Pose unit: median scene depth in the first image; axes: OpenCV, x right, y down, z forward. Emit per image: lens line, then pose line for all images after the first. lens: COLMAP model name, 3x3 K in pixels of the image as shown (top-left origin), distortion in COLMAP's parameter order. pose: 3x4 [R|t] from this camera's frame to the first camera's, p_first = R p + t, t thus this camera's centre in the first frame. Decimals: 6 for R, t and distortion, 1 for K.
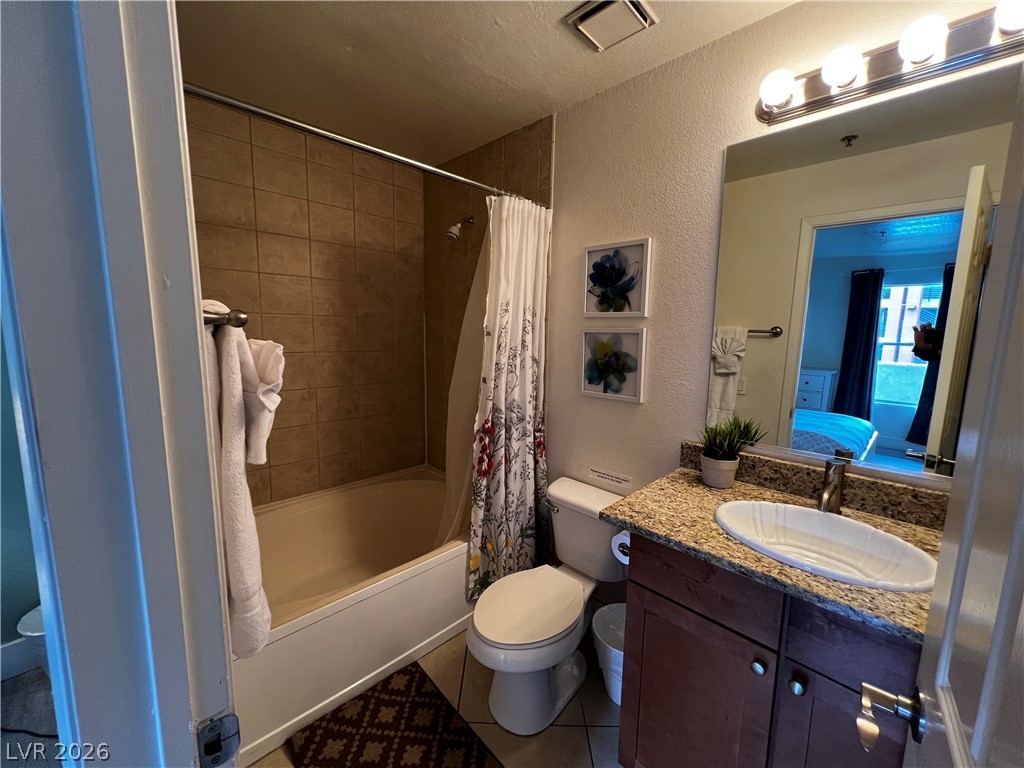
lens RADIAL K [[409.3, 0, 508.2], [0, 409.3, 382.7], [0, 0, 1]] dist [-0.002466, 0.000339]
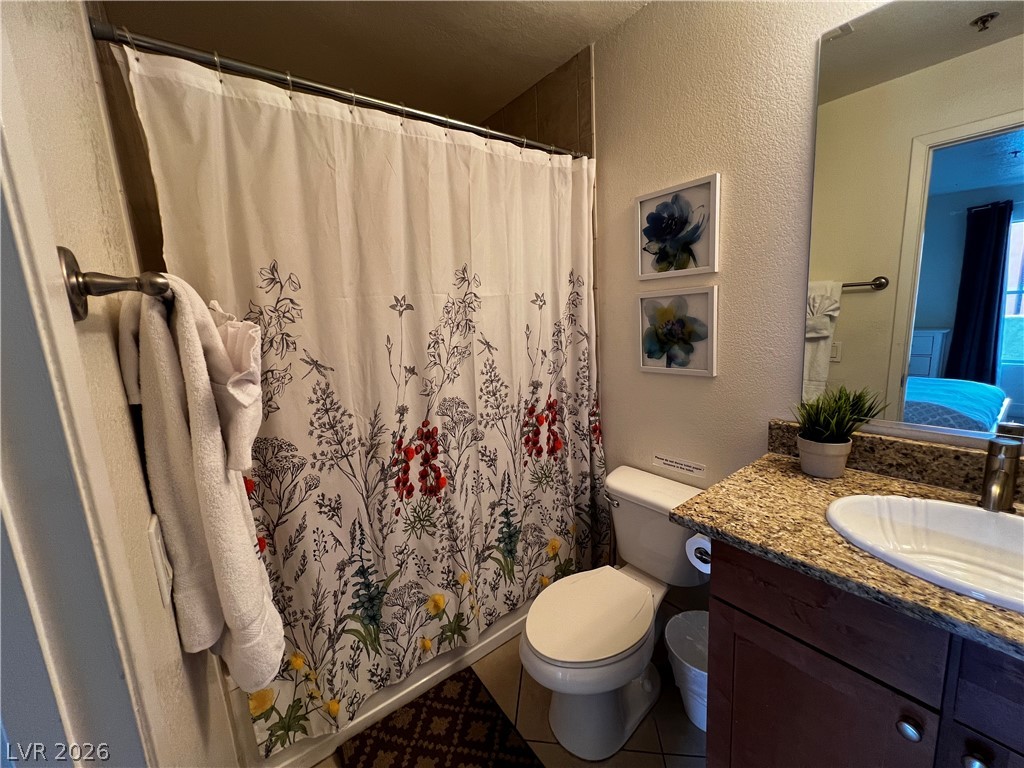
lens RADIAL K [[409.3, 0, 508.2], [0, 409.3, 382.7], [0, 0, 1]] dist [-0.002466, 0.000339]
pose [[0.989432, -0.051255, -0.135640, 0.024047], [0.056070, 0.997917, 0.031916, 0.012903], [0.133721, -0.039184, 0.990244, 0.131742]]
